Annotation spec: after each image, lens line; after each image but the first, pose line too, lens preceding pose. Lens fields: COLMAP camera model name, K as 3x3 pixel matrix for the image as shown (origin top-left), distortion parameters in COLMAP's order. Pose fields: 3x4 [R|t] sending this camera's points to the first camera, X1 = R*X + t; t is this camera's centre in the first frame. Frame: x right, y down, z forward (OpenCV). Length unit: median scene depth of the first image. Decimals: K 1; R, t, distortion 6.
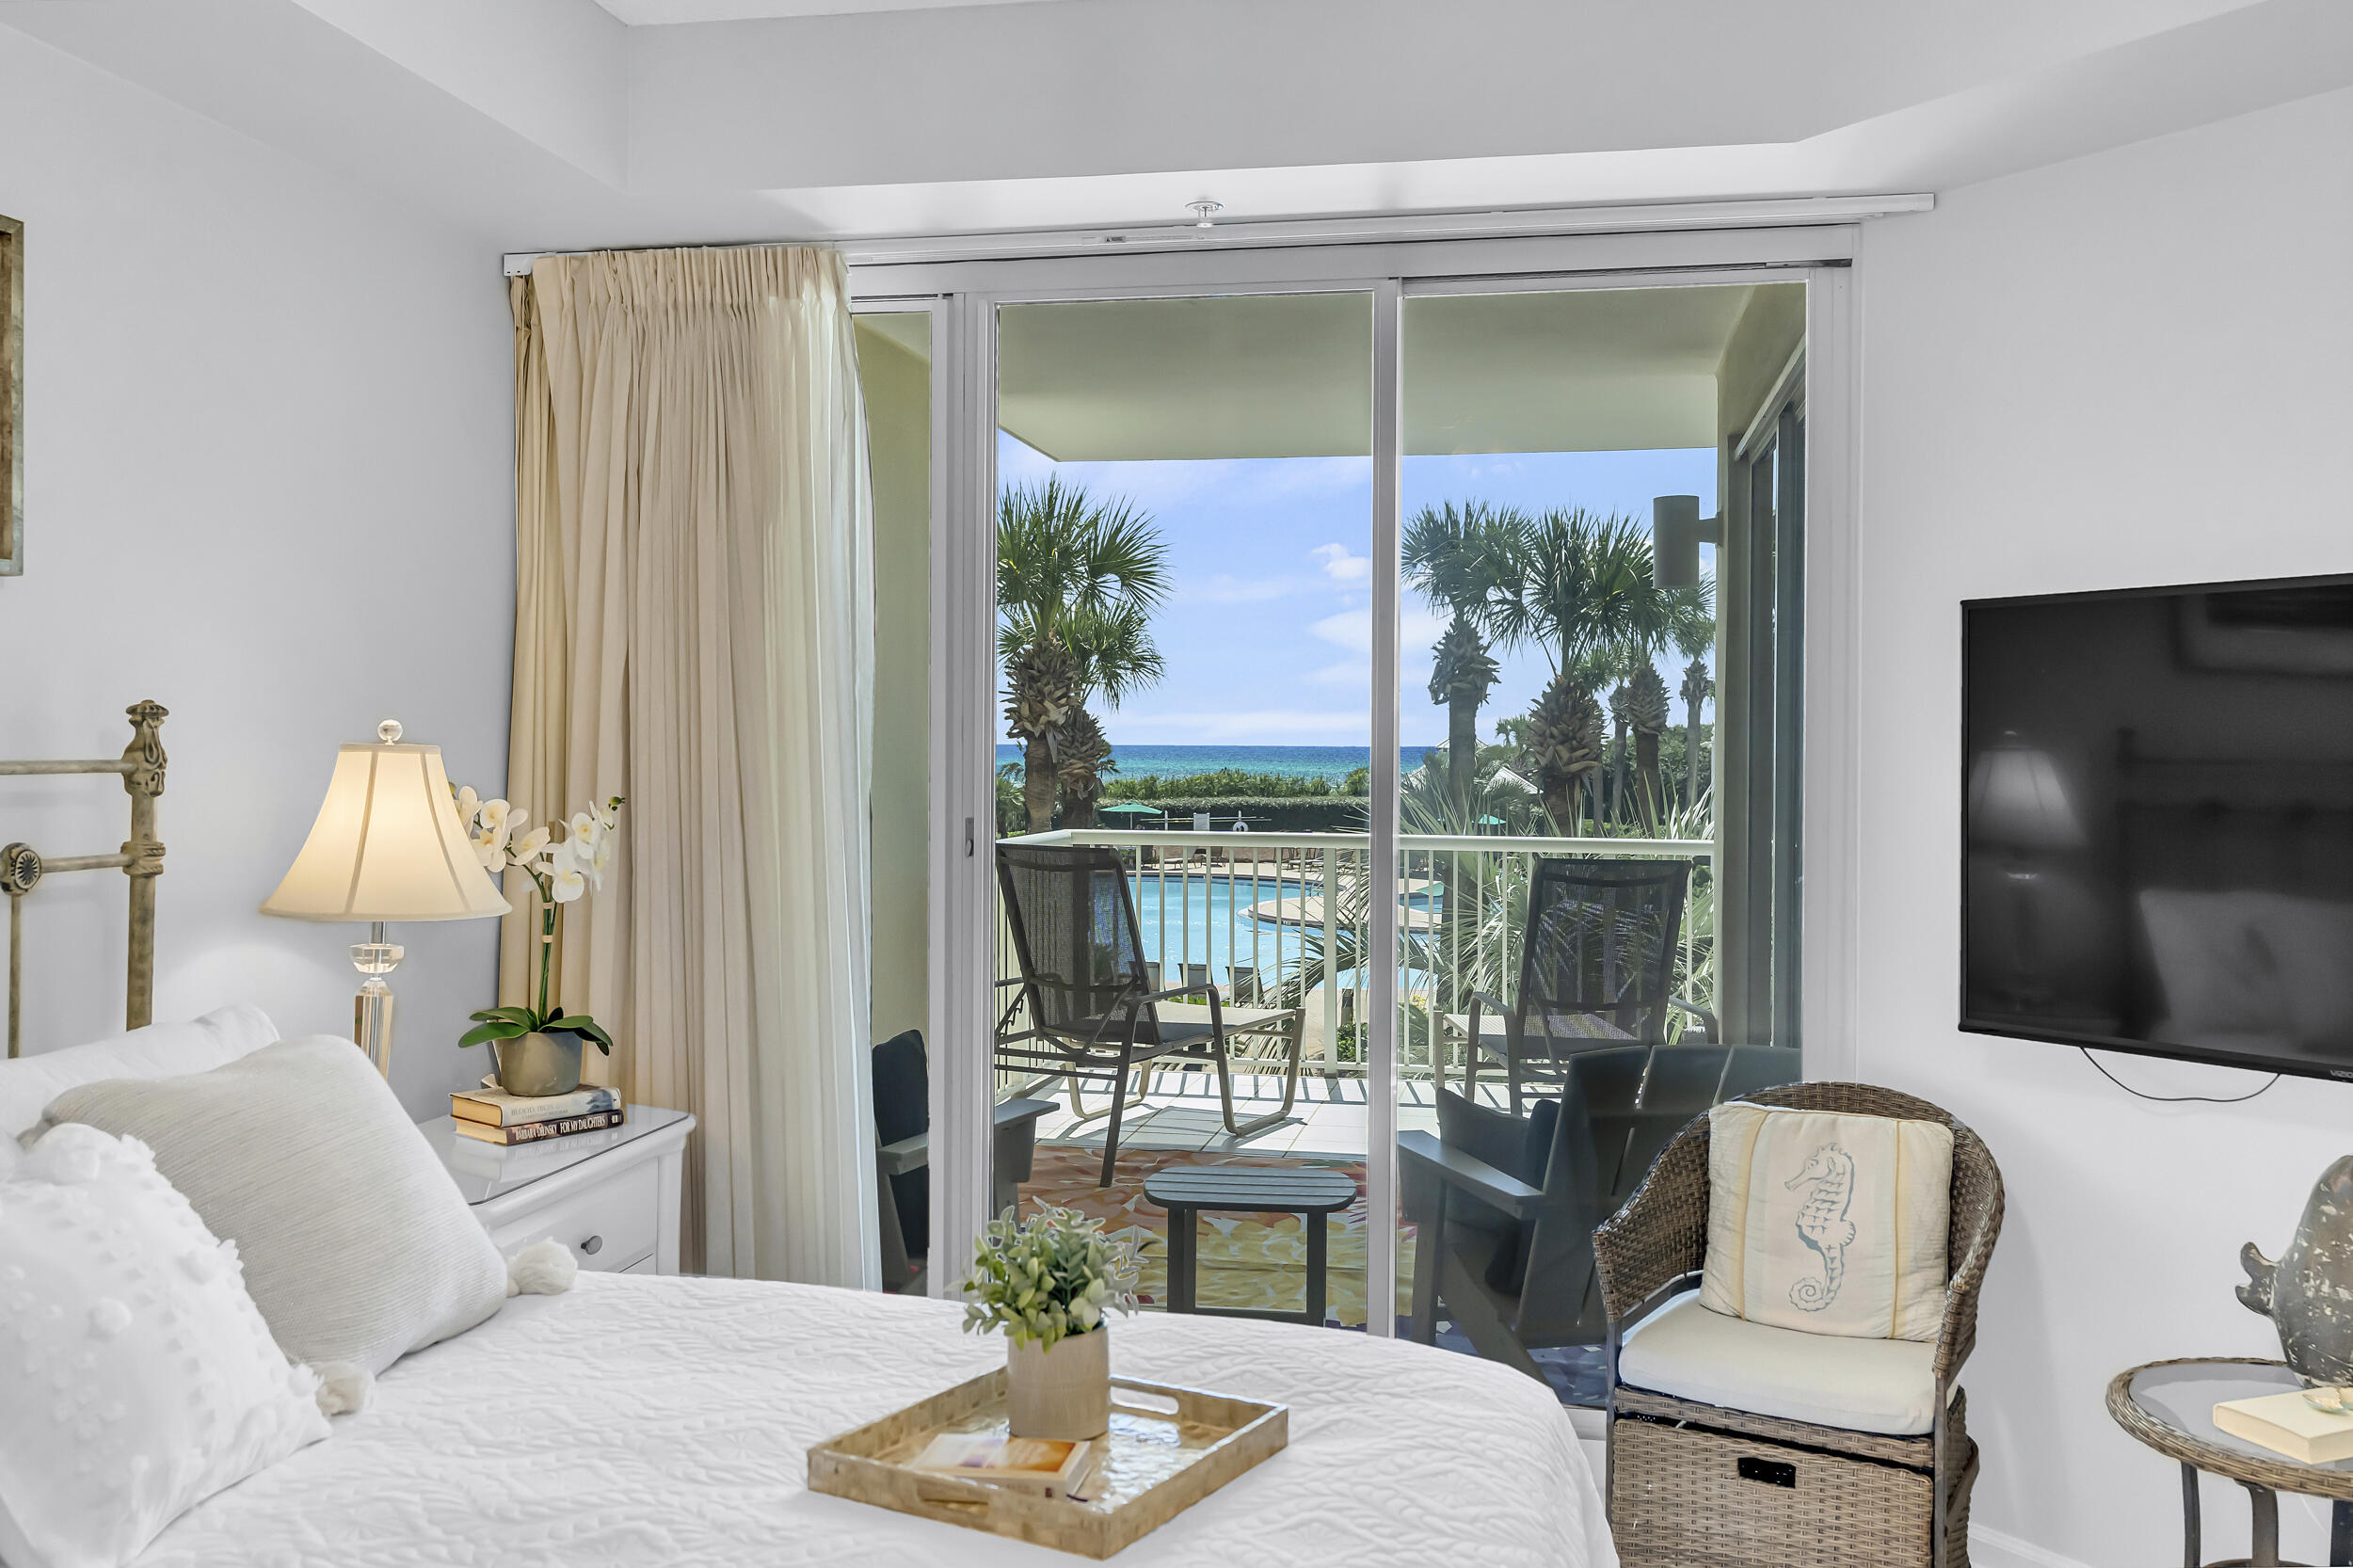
lens RADIAL K [[2000.7, 0, 1176.5], [0, 2000.7, 784.0], [0, 0, 1]] dist [0.012972, -0.006752]
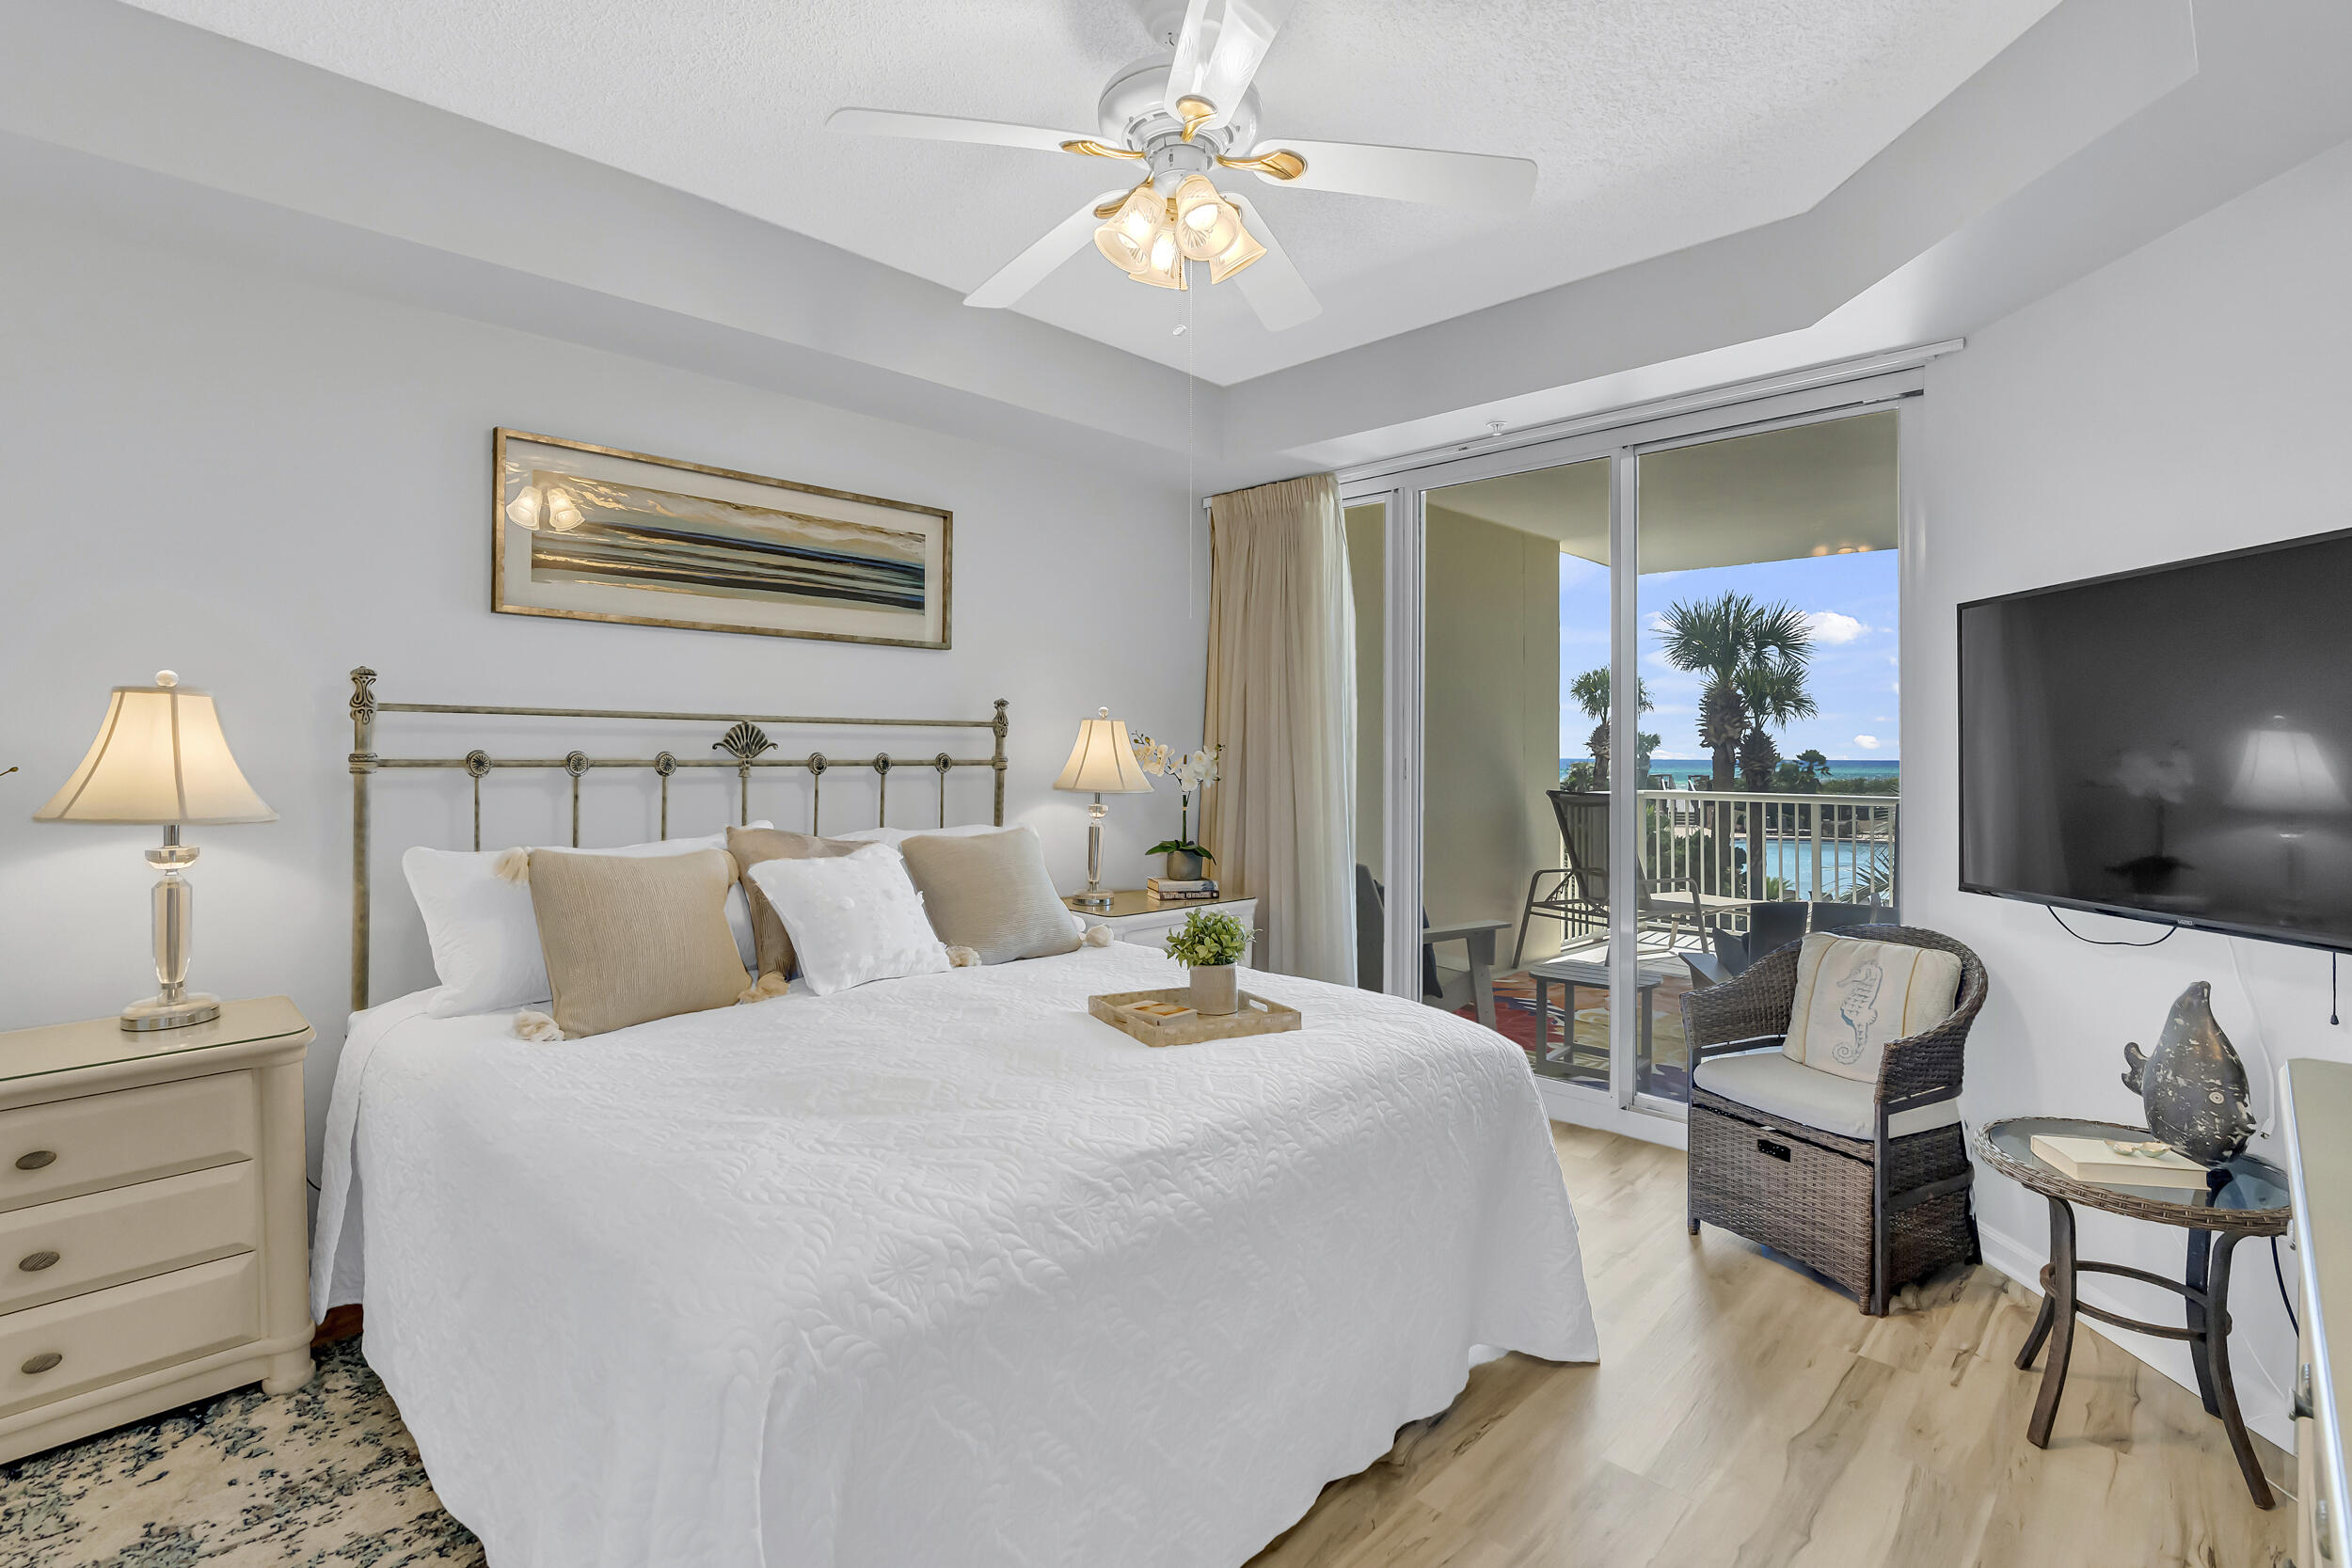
lens RADIAL K [[1108.5, 0, 1183.1], [0, 1108.5, 756.0], [0, 0, 1]] dist [0.007609, 0.000885]
pose [[0.838971, -0.000895, -0.544175, 0.162497], [-0.011728, 0.999737, -0.019726, 0.020772], [0.544049, 0.022931, 0.838740, -0.007164]]
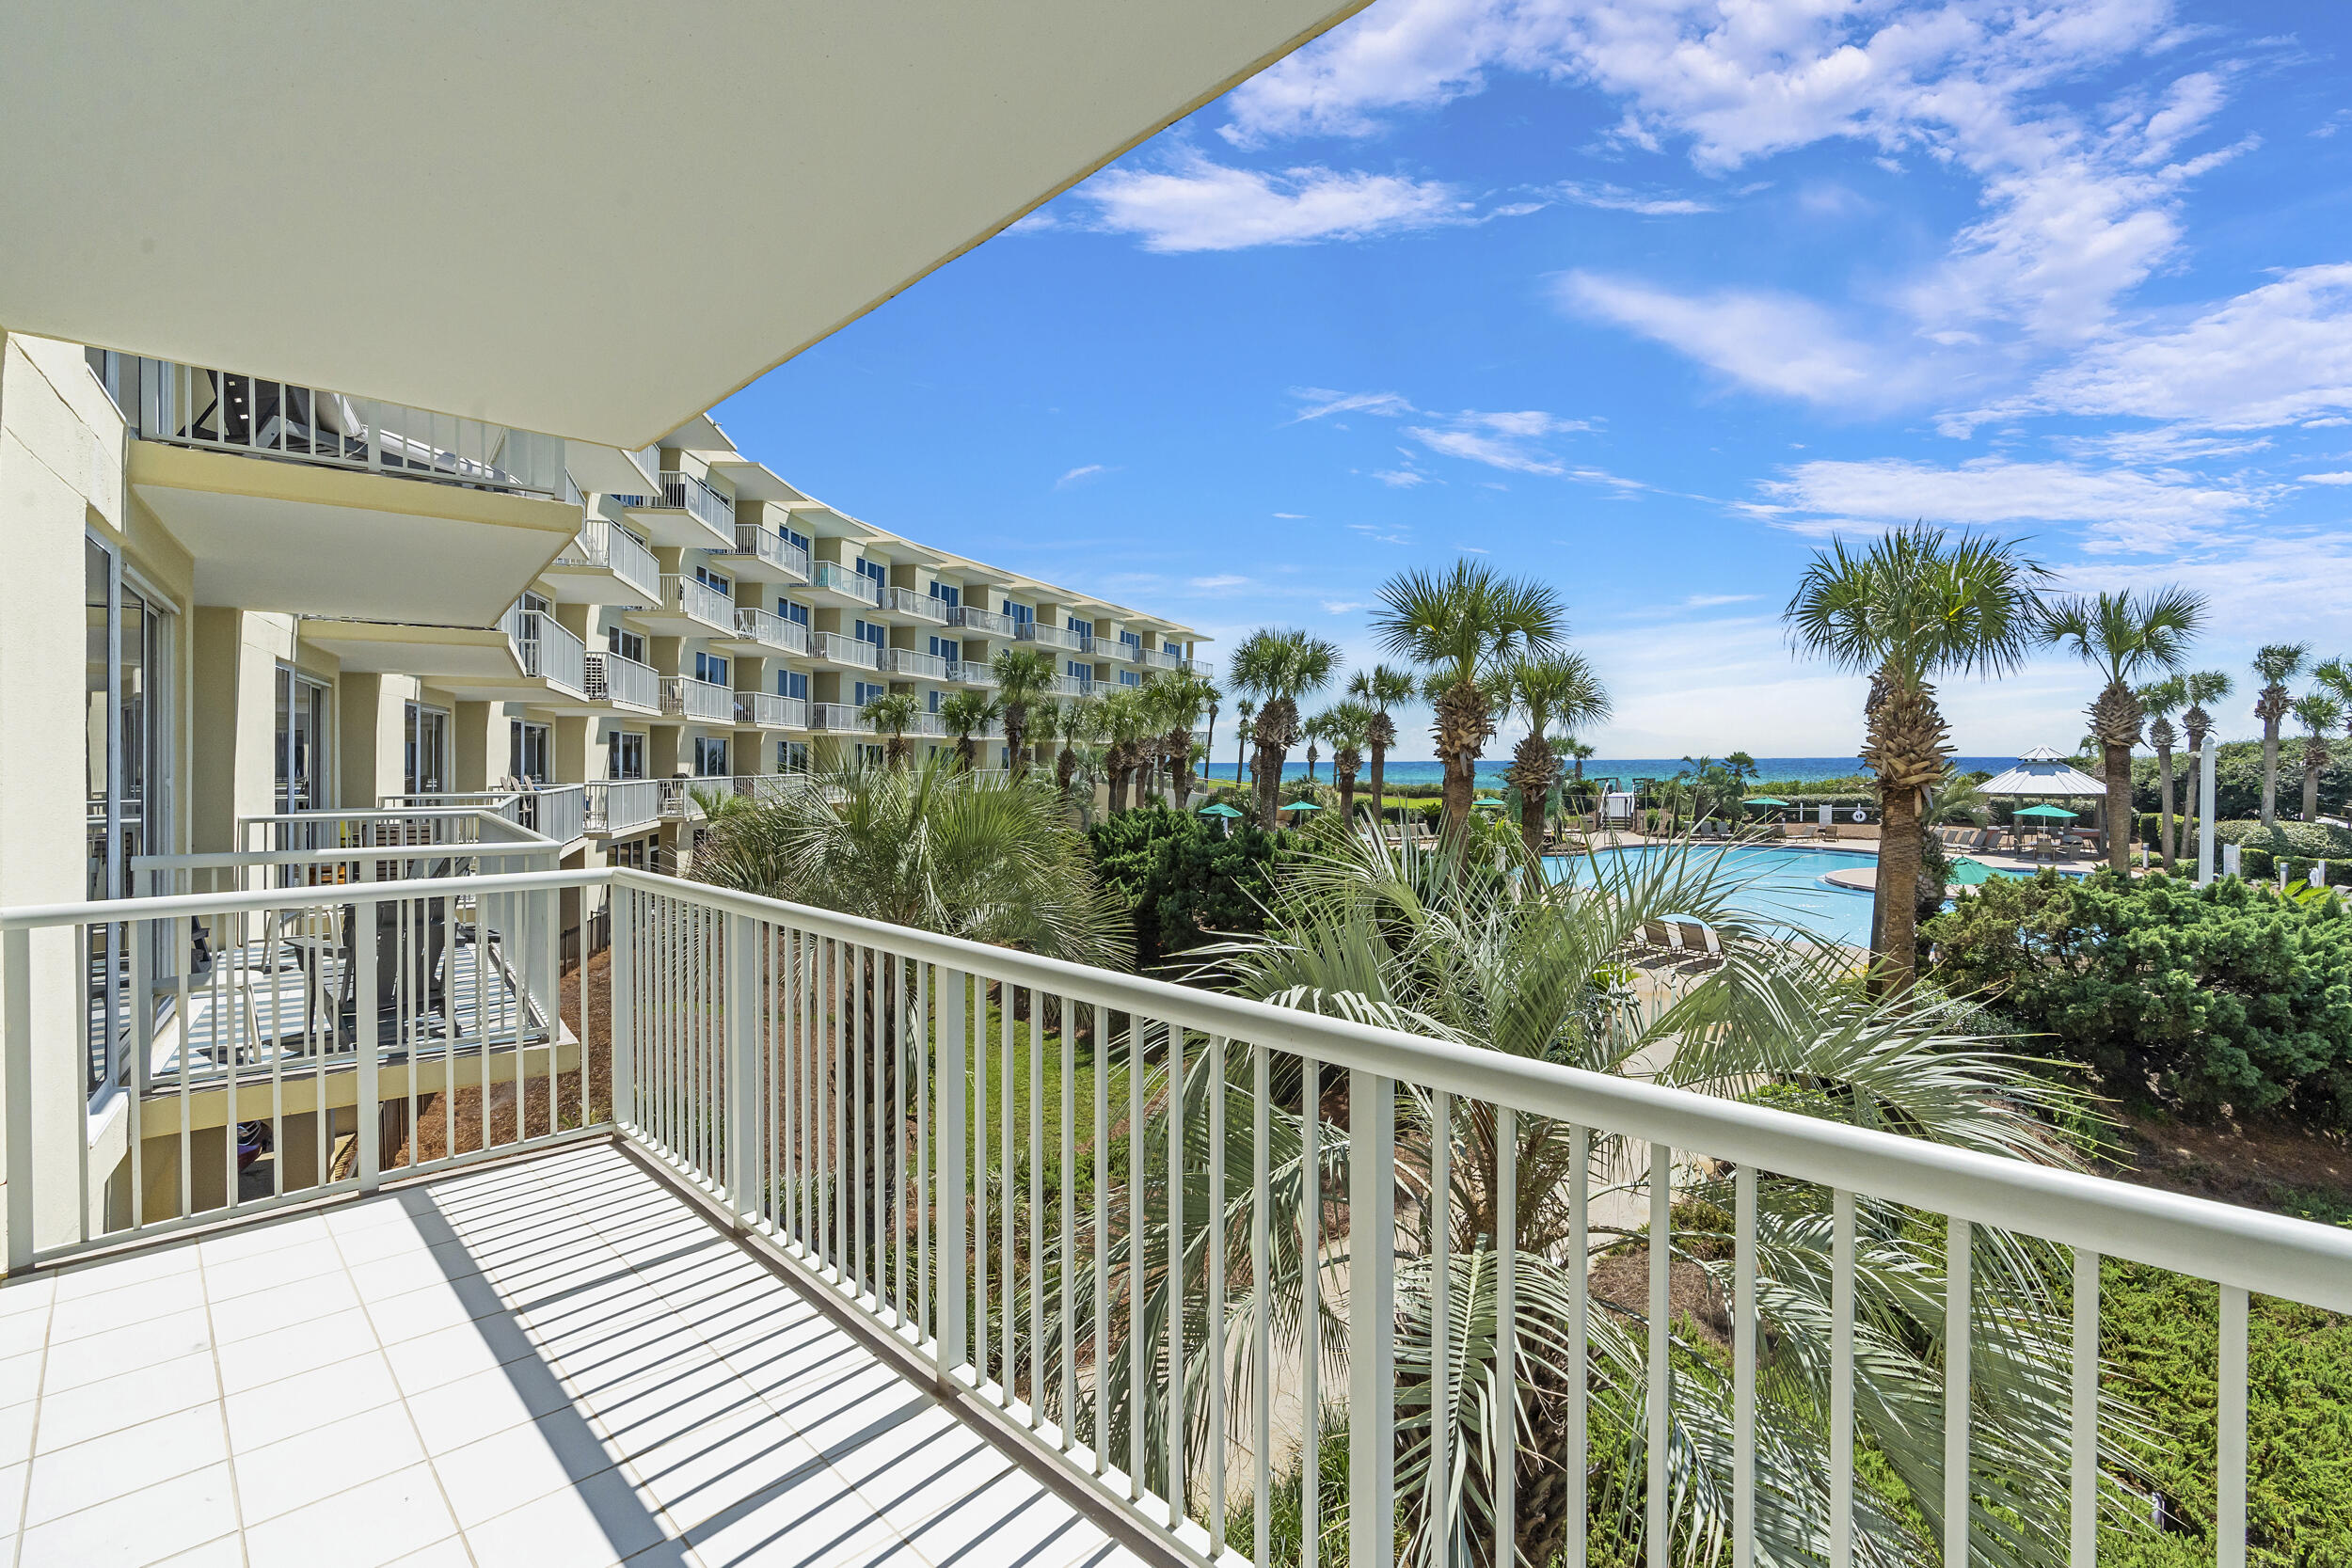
lens RADIAL K [[1058.3, 0, 1210.1], [0, 1058.3, 810.7], [0, 0, 1]] dist [-0.000657, -0.000120]
pose [[0.839783, 0.014603, -0.542726, 0.498771], [-0.000148, 0.999644, 0.026669, -0.018051], [0.542923, -0.022316, 0.839486, 0.908304]]
